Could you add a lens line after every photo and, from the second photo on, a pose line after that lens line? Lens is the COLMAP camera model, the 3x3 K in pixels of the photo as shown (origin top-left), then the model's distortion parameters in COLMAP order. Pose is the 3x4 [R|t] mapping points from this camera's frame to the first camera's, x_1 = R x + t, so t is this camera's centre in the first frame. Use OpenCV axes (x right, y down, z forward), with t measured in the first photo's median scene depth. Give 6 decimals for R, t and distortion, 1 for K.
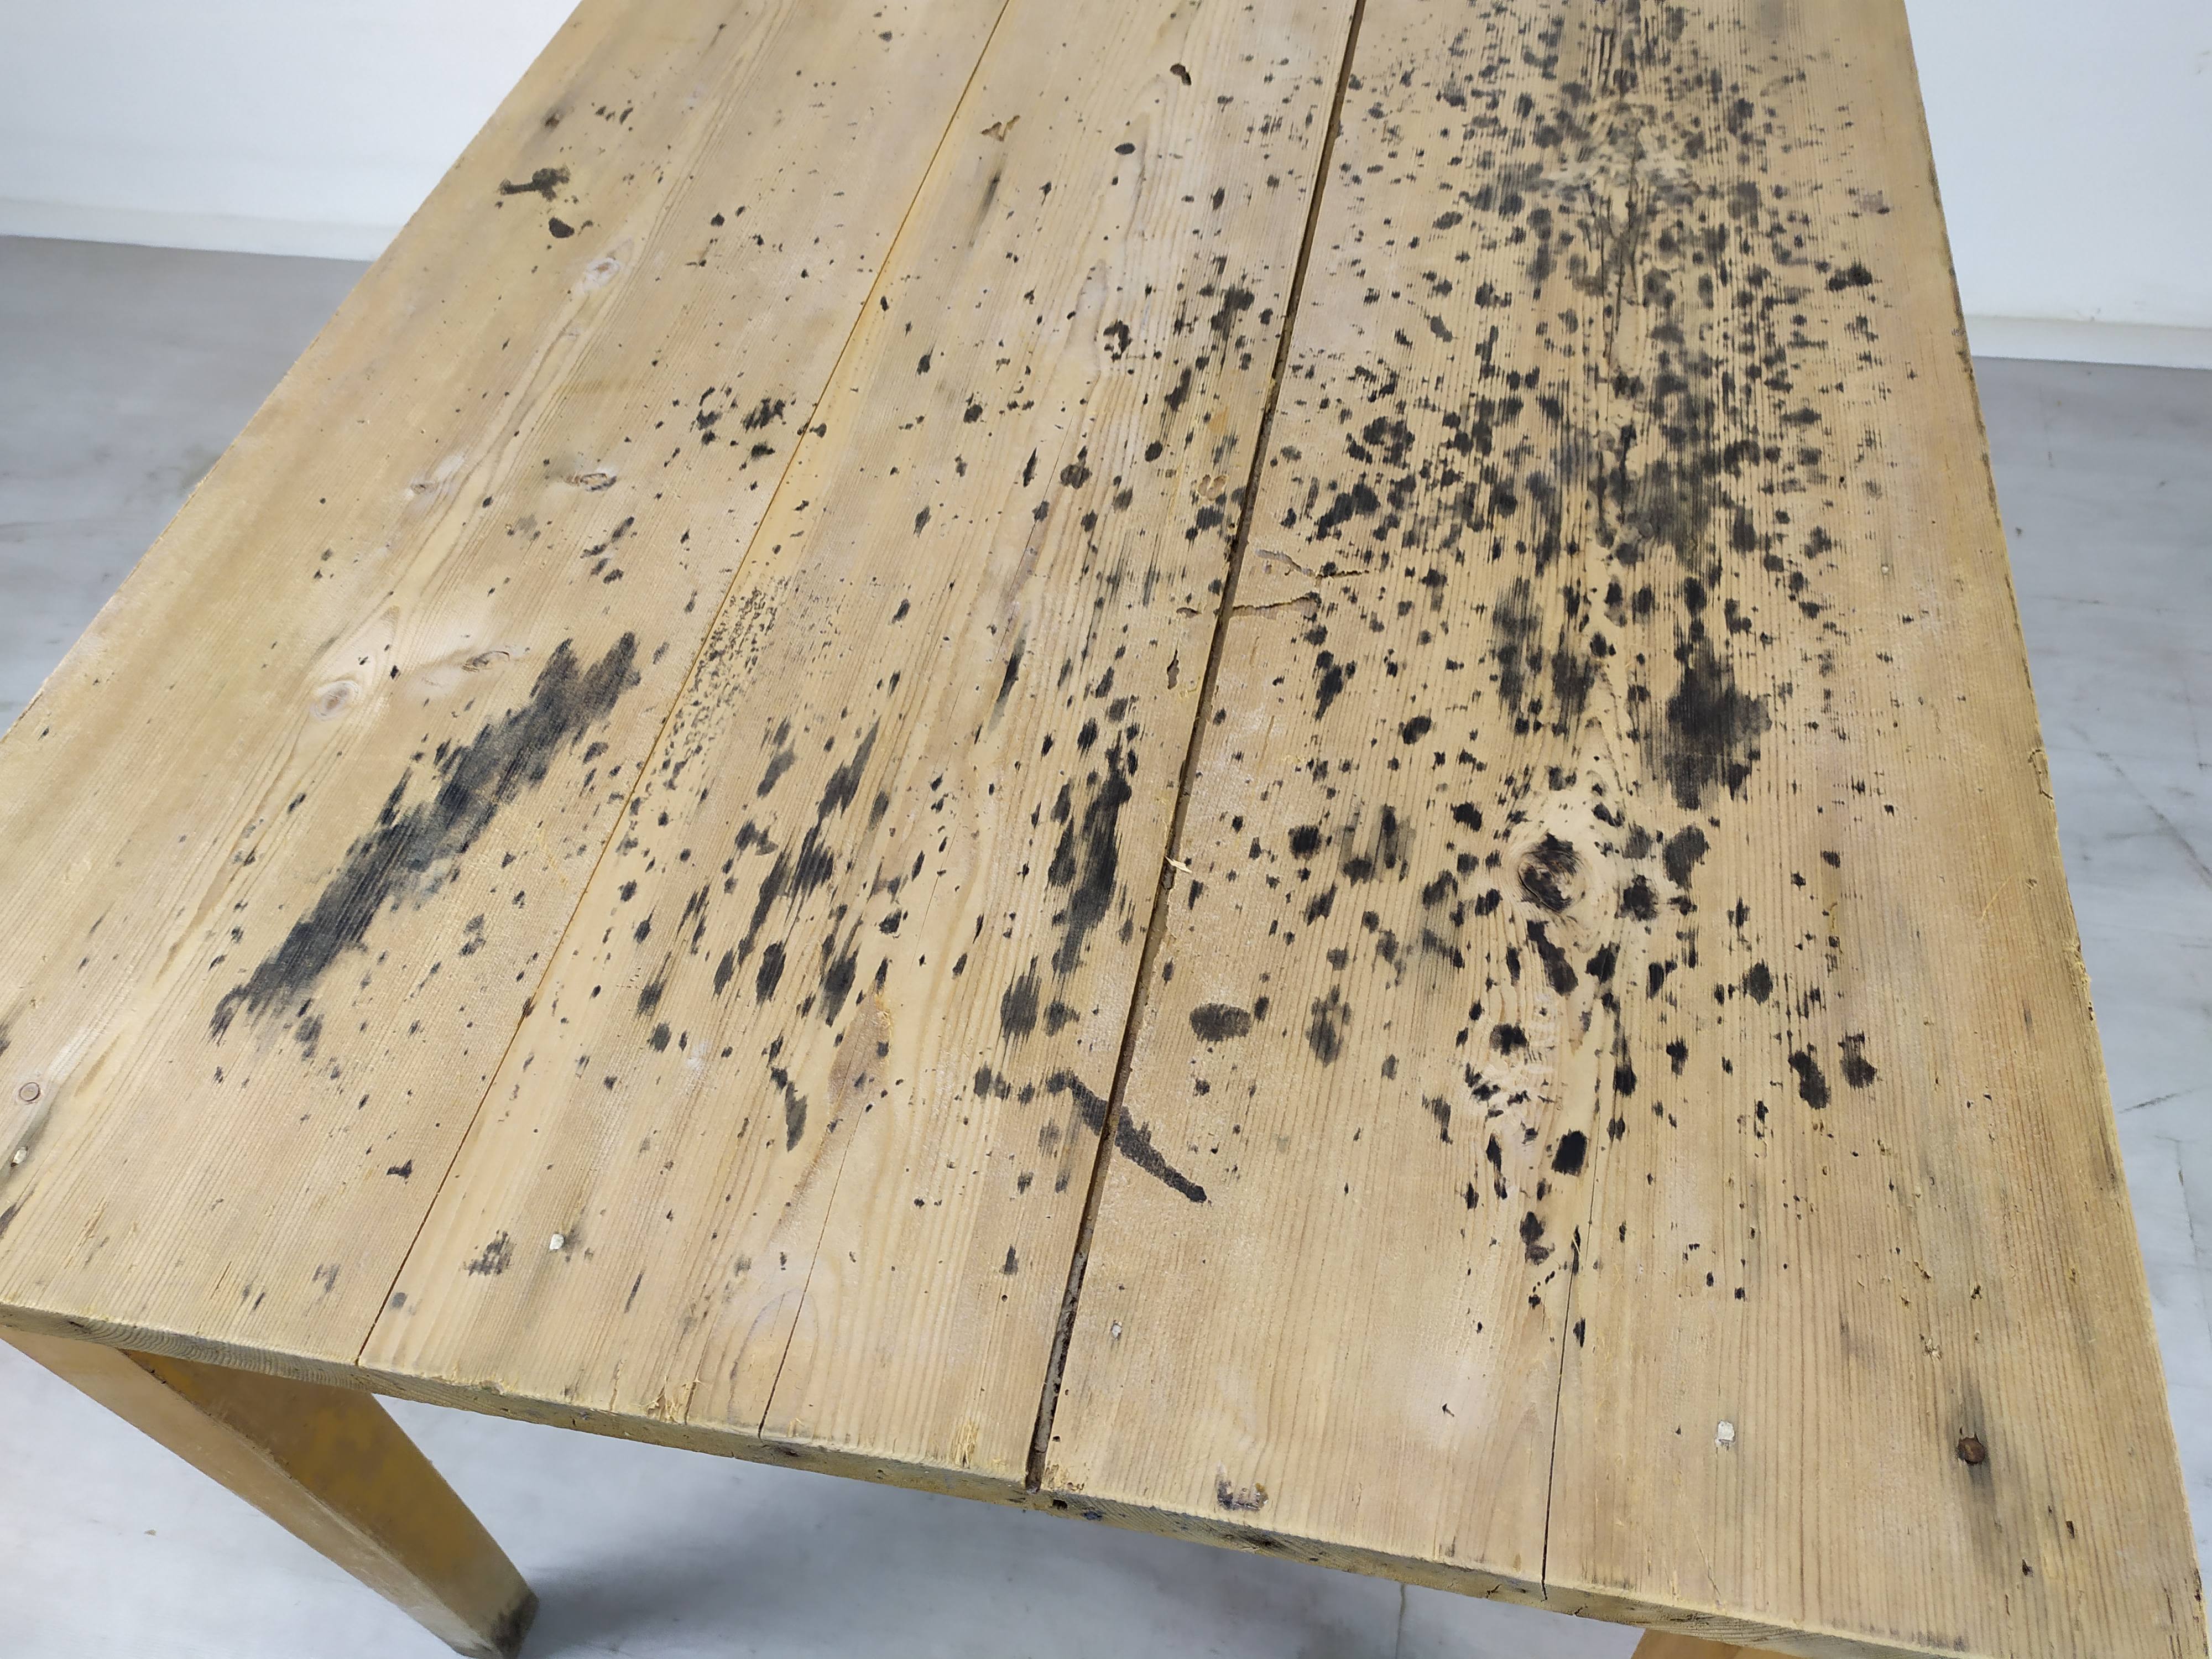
lens RADIAL K [[1622.7, 0, 1119.2], [0, 1622.7, 887.7], [0, 0, 1]] dist [0.059481, -0.044851]
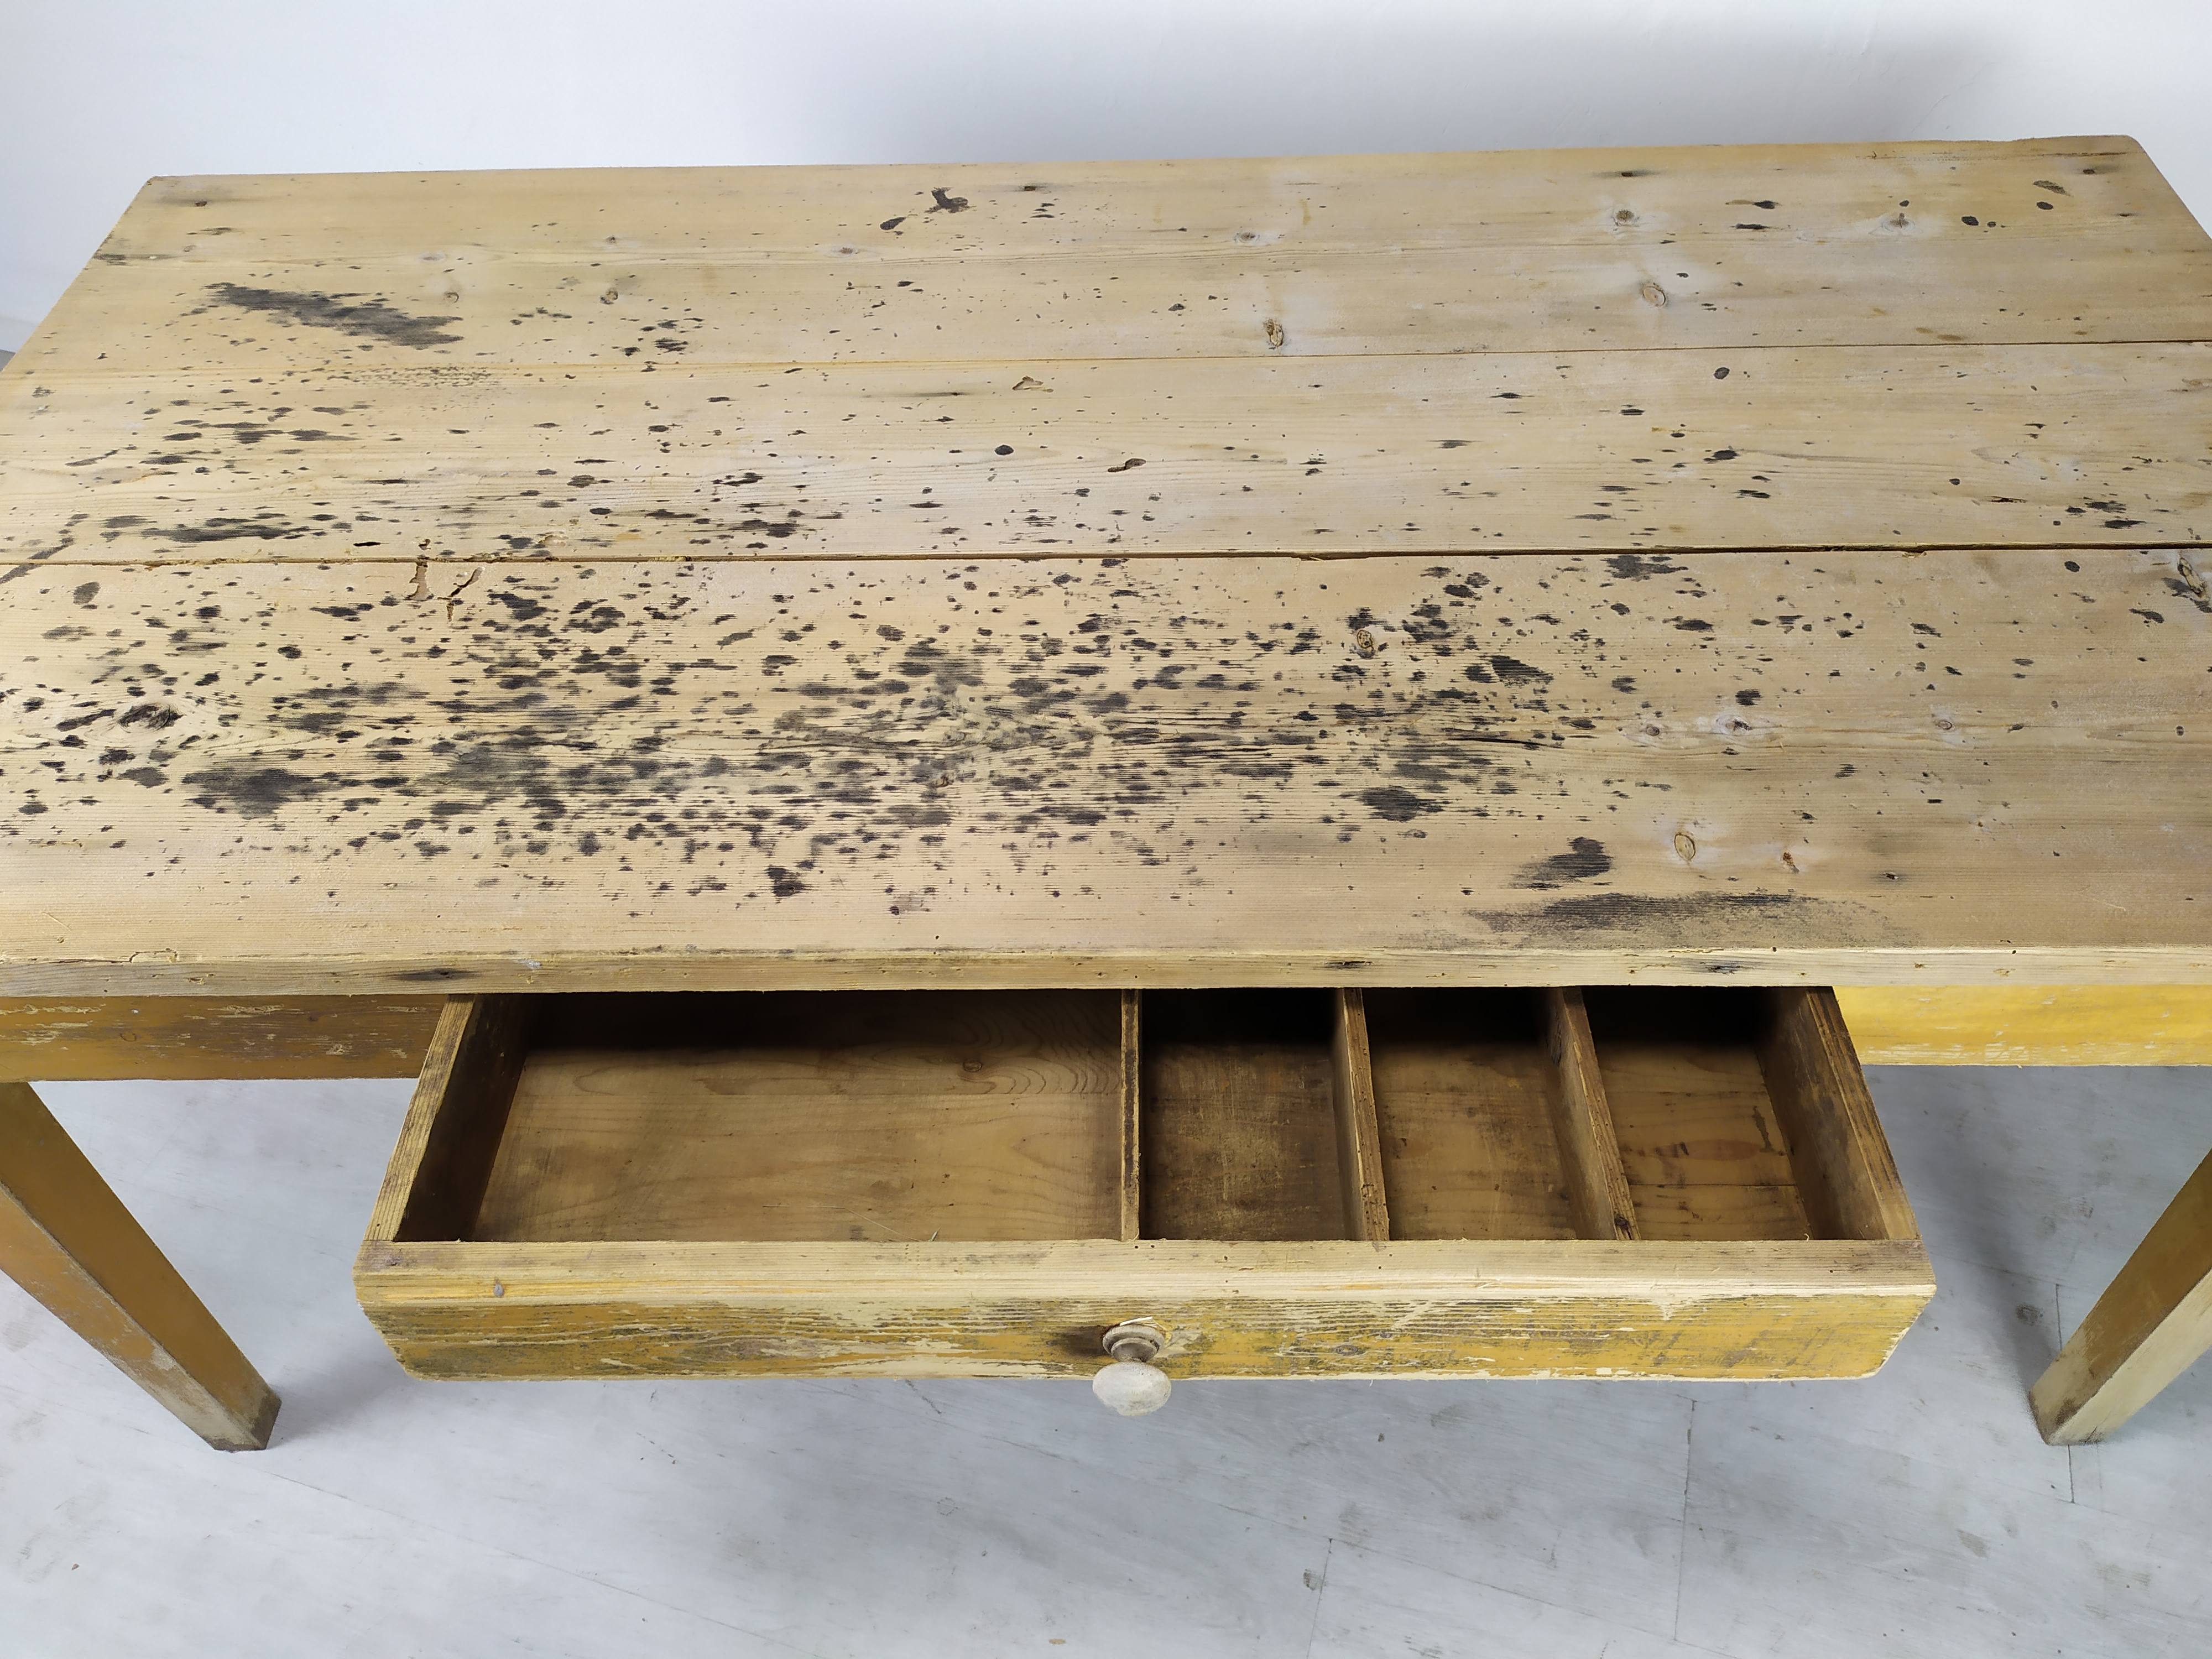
lens RADIAL K [[1675.1, 0, 1117.6], [0, 1675.1, 817.0], [0, 0, 1]] dist [0.074443, -0.099304]
pose [[0.184471, 0.778607, -0.599785, 1.239908], [-0.777732, 0.488760, 0.395280, -1.111050], [0.600919, 0.393555, 0.695709, 0.369188]]
